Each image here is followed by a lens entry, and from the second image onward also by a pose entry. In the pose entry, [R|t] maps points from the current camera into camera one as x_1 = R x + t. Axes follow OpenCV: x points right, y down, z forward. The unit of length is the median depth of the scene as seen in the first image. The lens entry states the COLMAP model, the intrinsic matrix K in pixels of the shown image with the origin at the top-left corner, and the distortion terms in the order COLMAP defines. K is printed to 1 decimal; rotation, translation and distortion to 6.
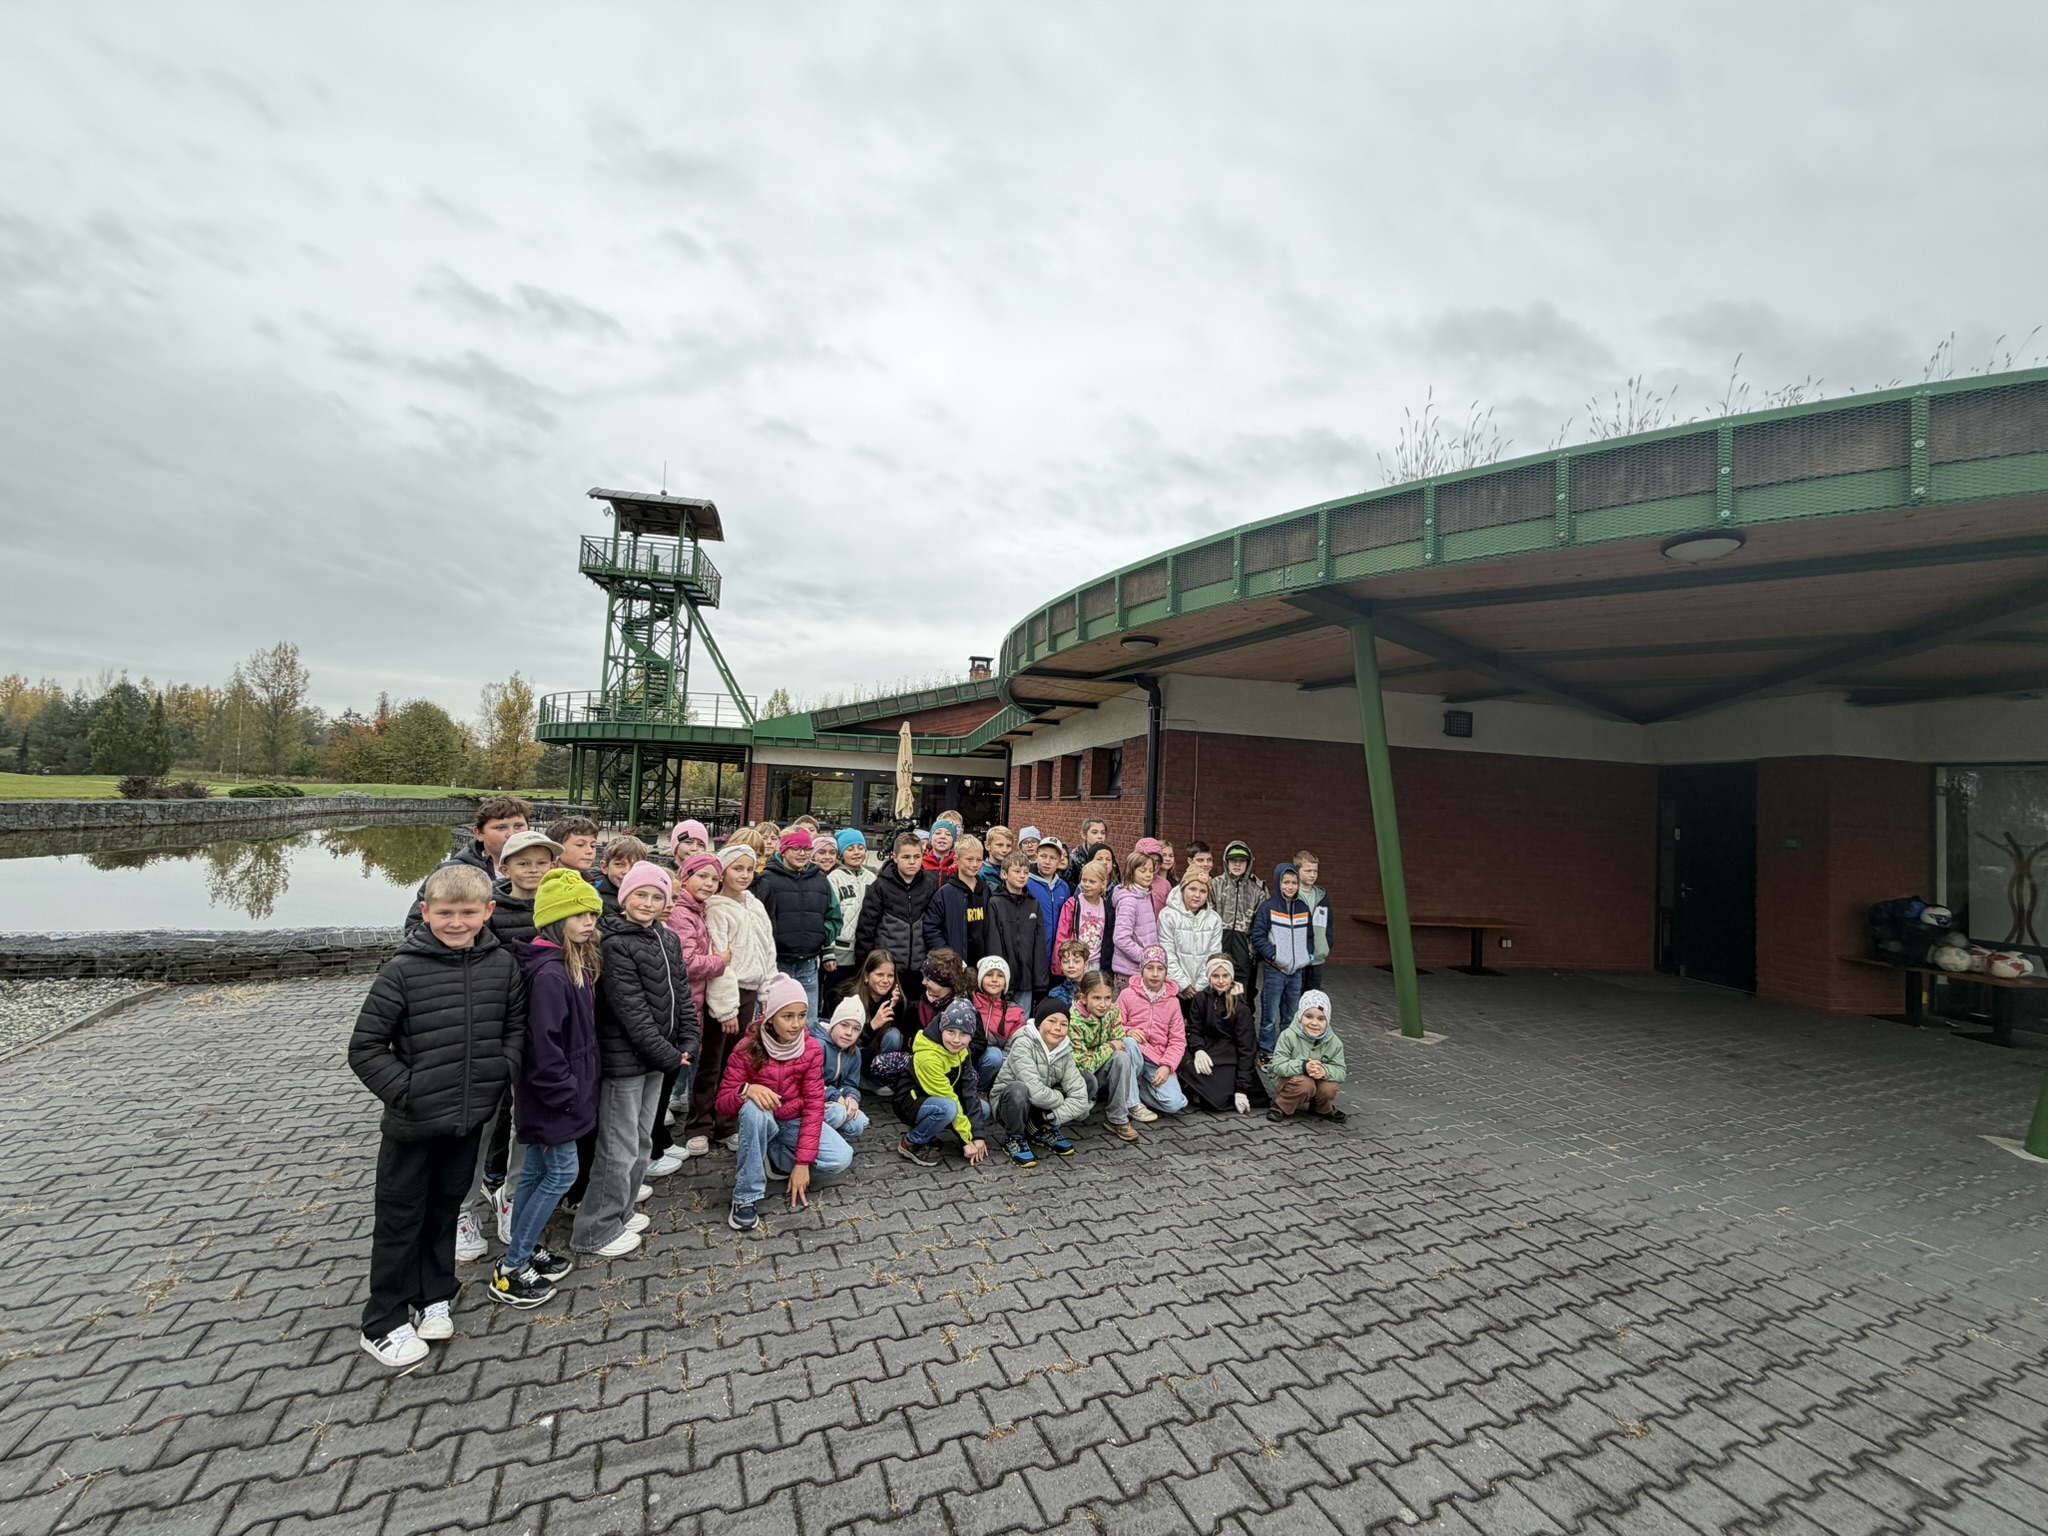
lens RADIAL K [[824.5, 0, 1024.0], [0, 824.5, 768.0], [0, 0, 1]] dist [-0.000517, -0.000225]
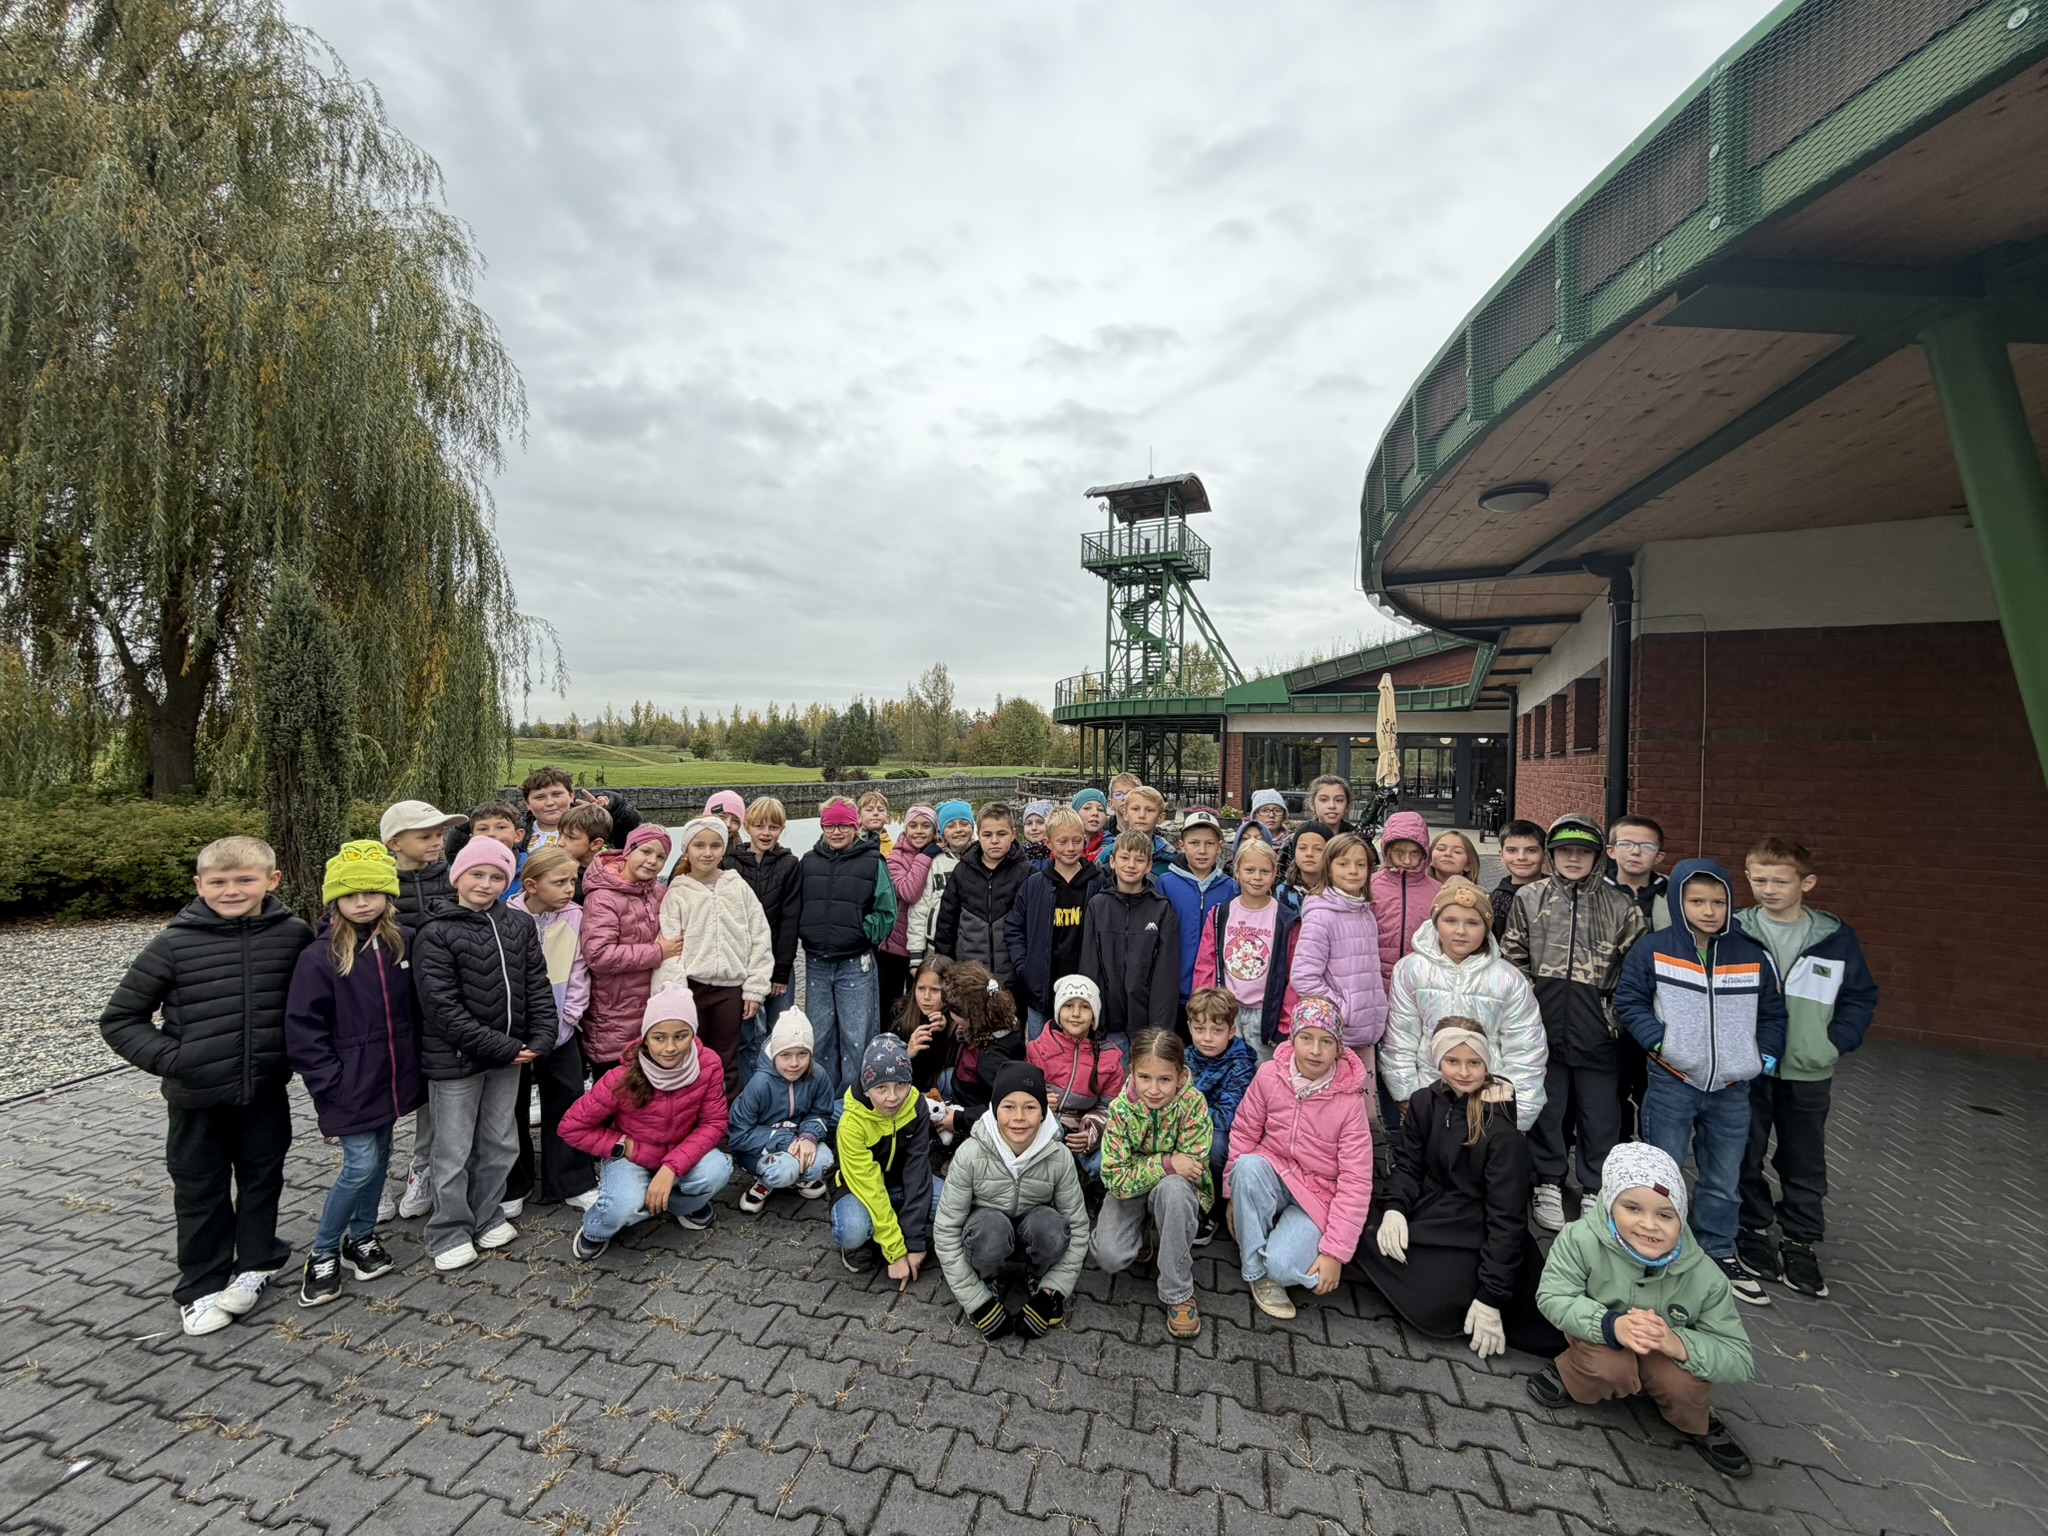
lens RADIAL K [[819.4, 0, 1022.3], [0, 819.4, 772.8], [0, 0, 1]] dist [-0.009950, 0.000082]
pose [[0.790905, -0.025591, -0.611403, 0.071024], [0.050118, 0.998477, 0.023041, 0.007865], [0.609883, -0.048865, 0.790984, 0.090473]]
